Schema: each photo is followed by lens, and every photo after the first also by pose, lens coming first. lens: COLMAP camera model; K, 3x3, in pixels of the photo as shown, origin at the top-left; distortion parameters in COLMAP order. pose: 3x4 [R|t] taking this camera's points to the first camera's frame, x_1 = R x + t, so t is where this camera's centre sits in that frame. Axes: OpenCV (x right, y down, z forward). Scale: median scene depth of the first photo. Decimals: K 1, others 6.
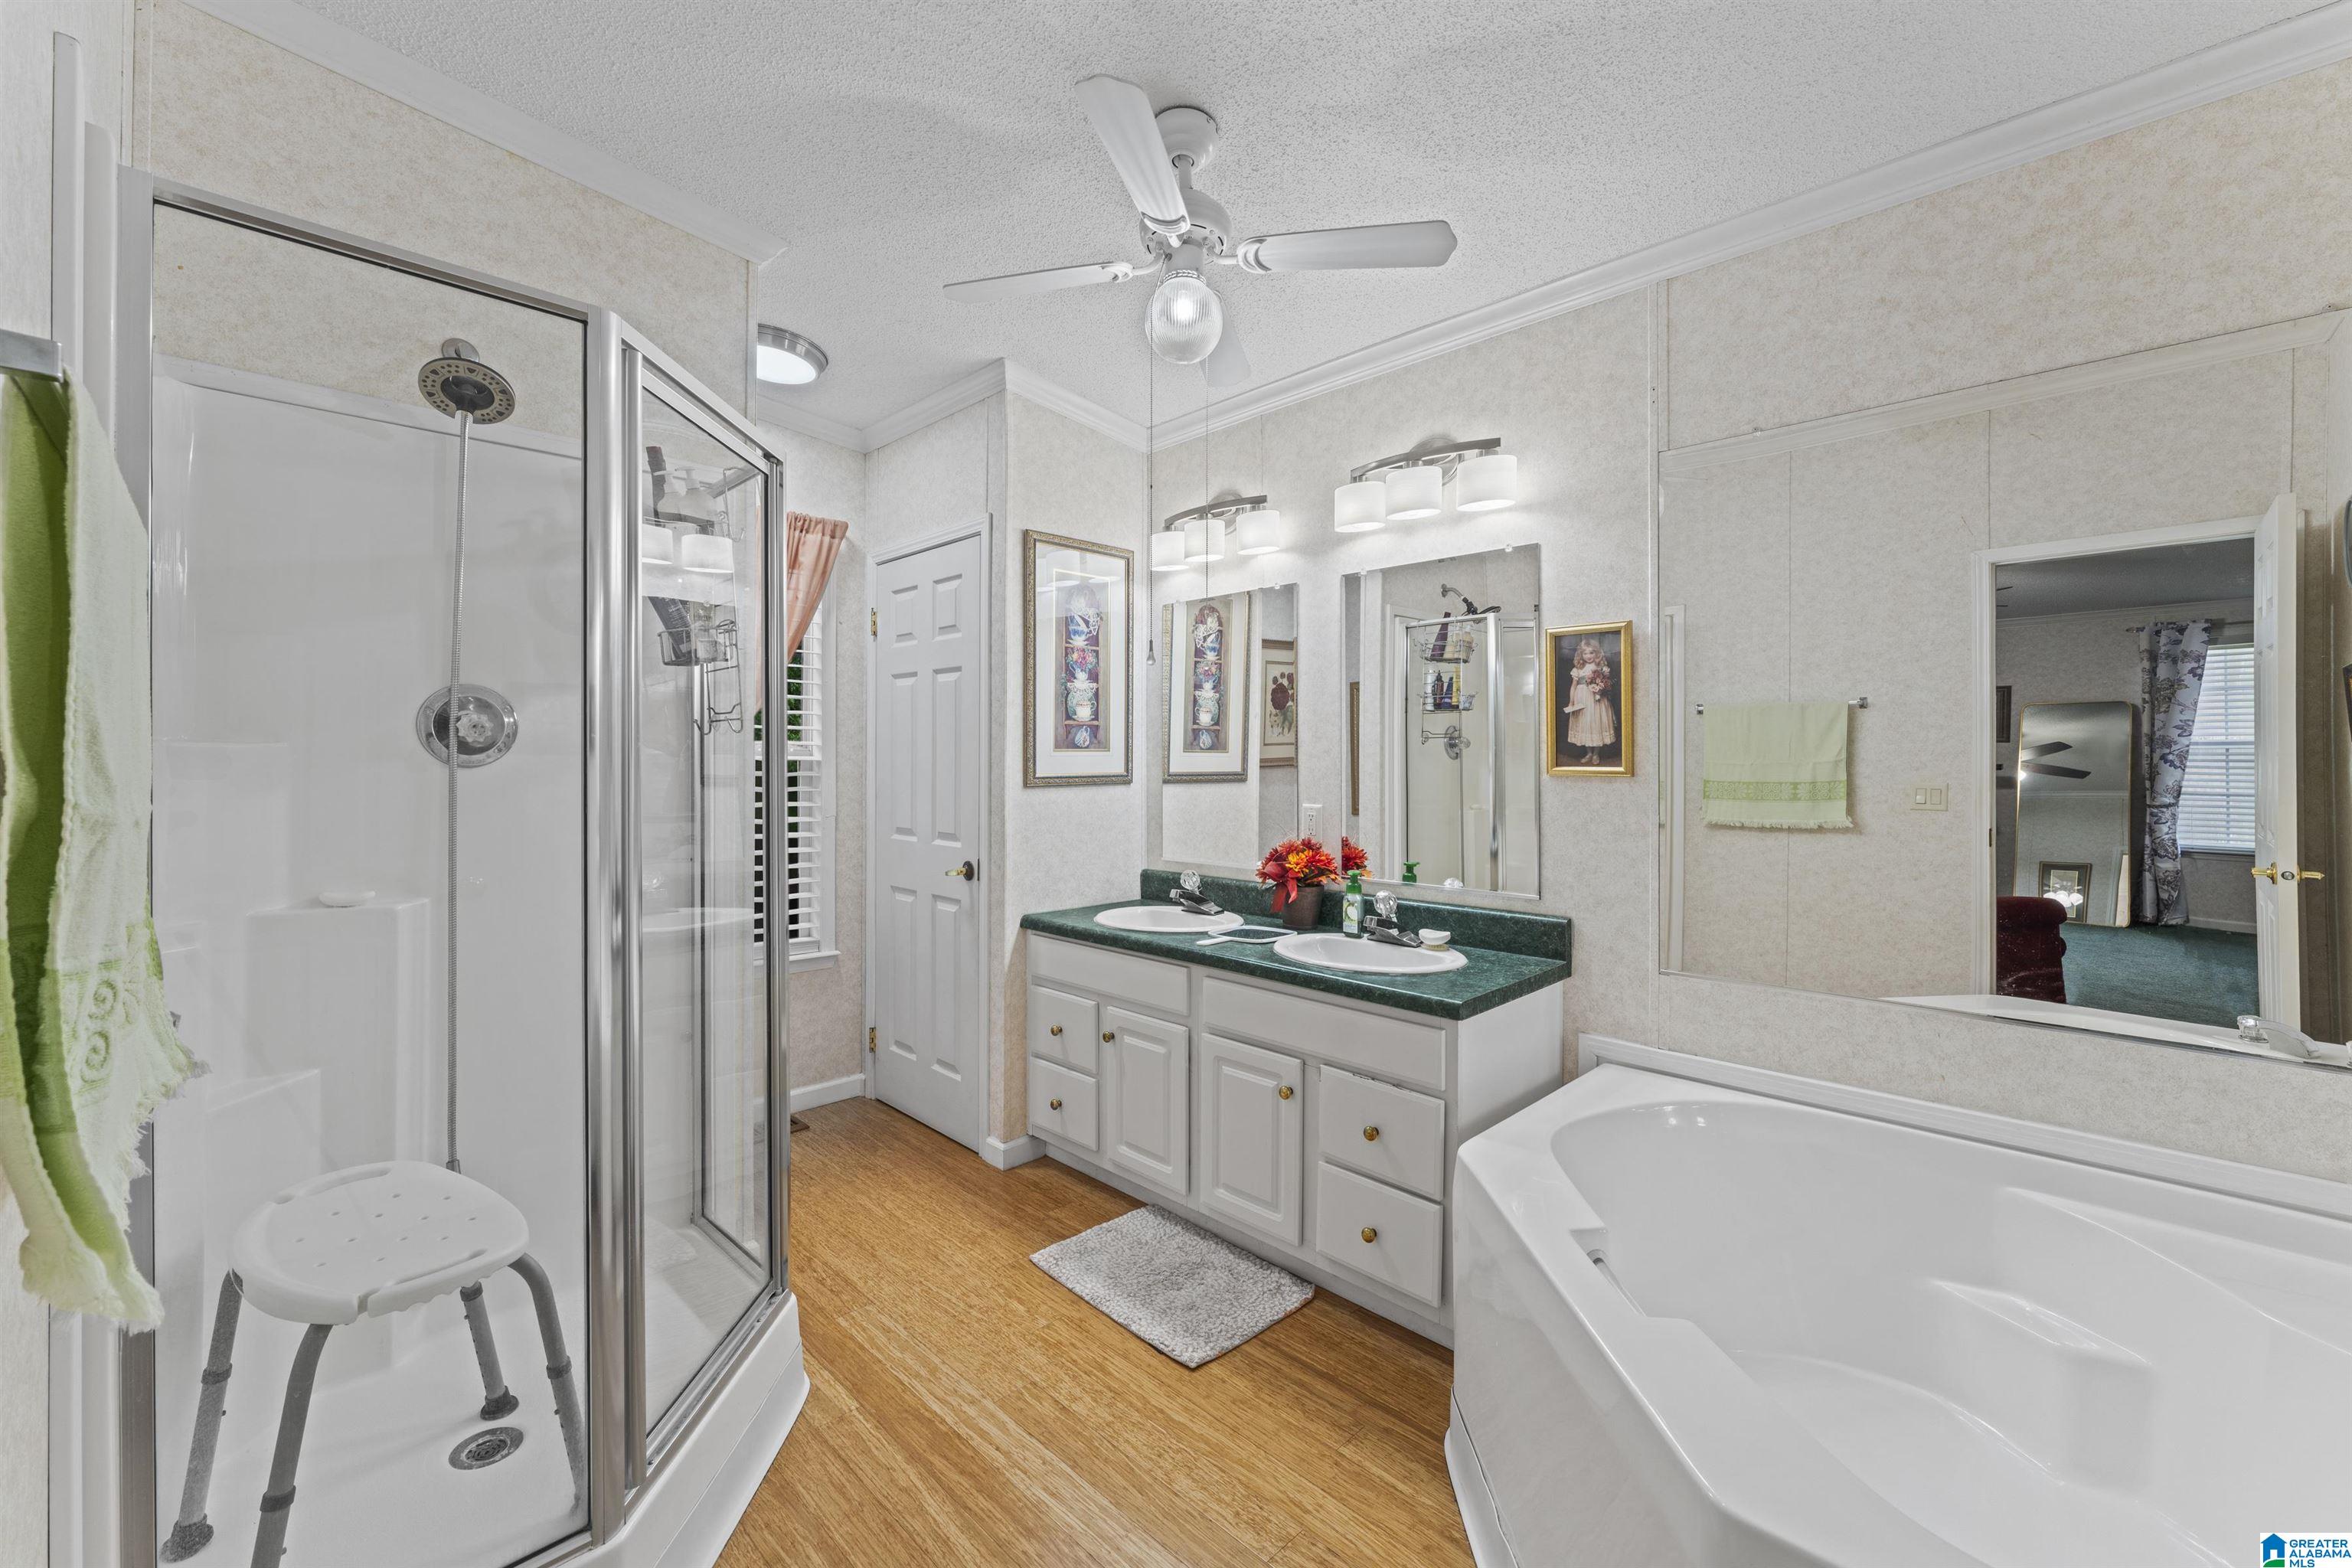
lens RADIAL K [[951.3, 0, 1174.9], [0, 951.3, 764.8], [0, 0, 1]] dist [0.000291, 0.000019]
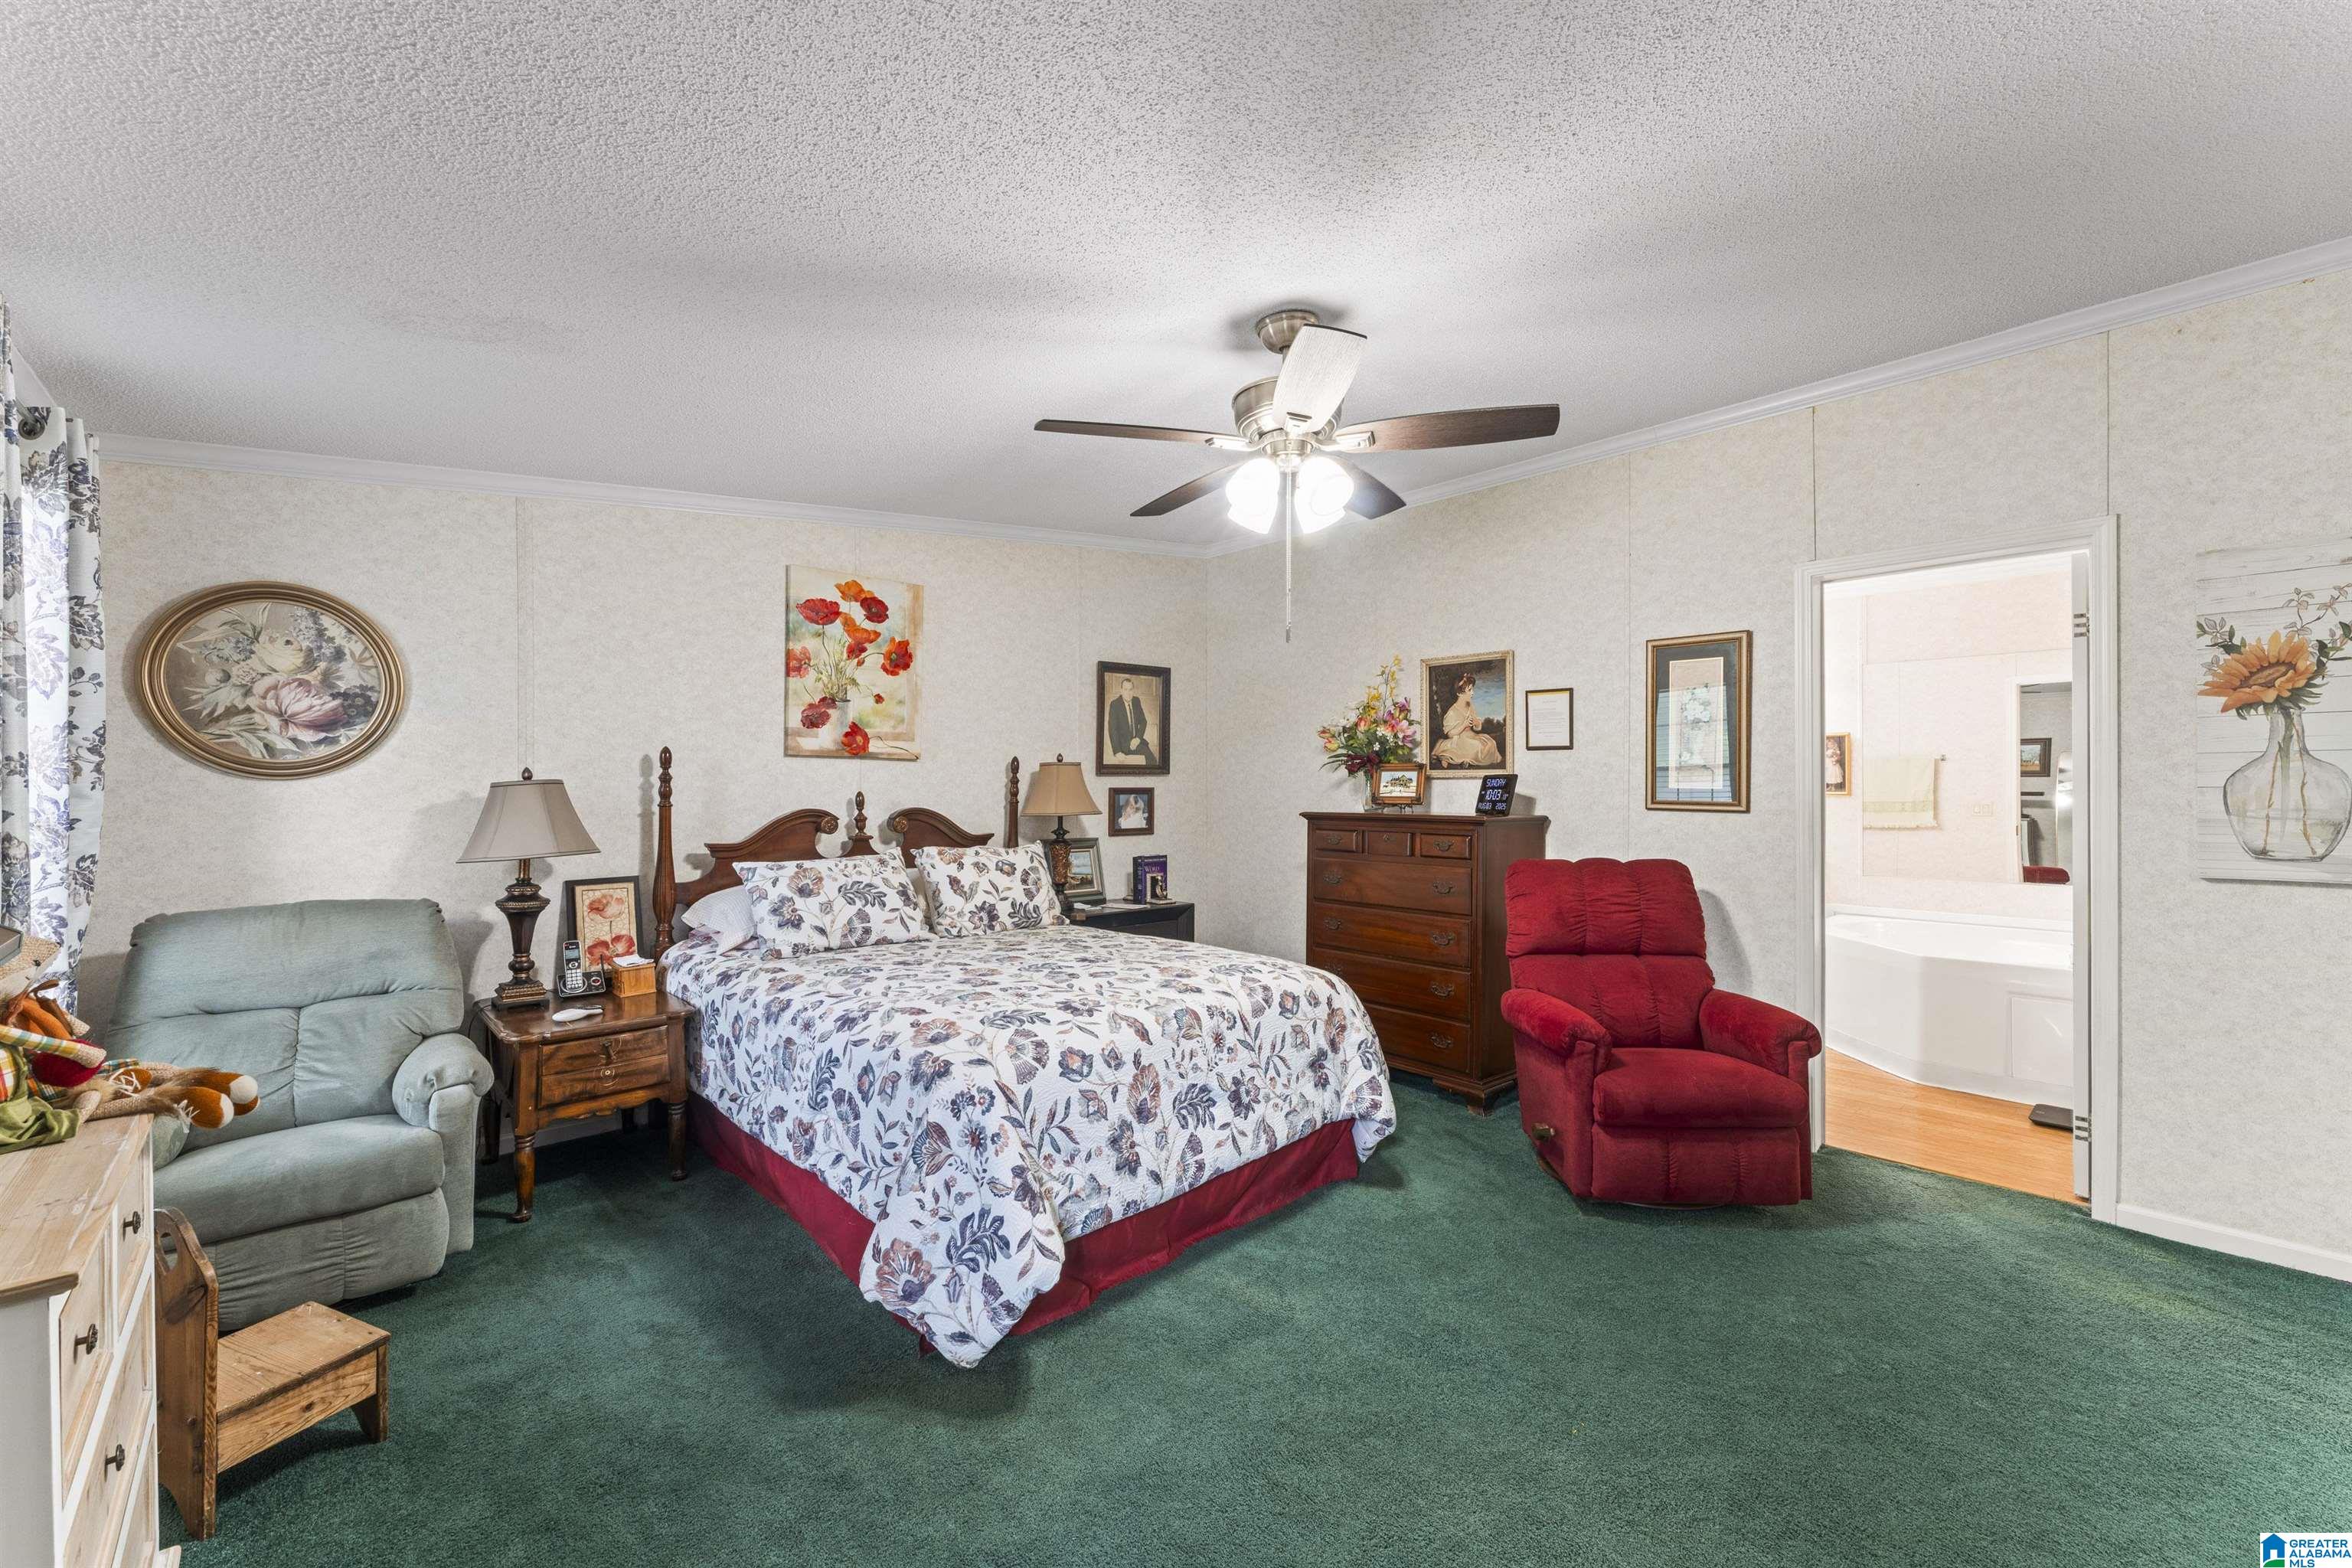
lens RADIAL K [[951.3, 0, 1176.2], [0, 951.3, 793.8], [0, 0, 1]] dist [0.000291, 0.000019]
pose [[0.998773, 0.003532, -0.049396, -0.640817], [-0.003381, 0.999989, 0.003137, 0.003409], [0.049406, -0.002966, 0.998774, -0.875662]]
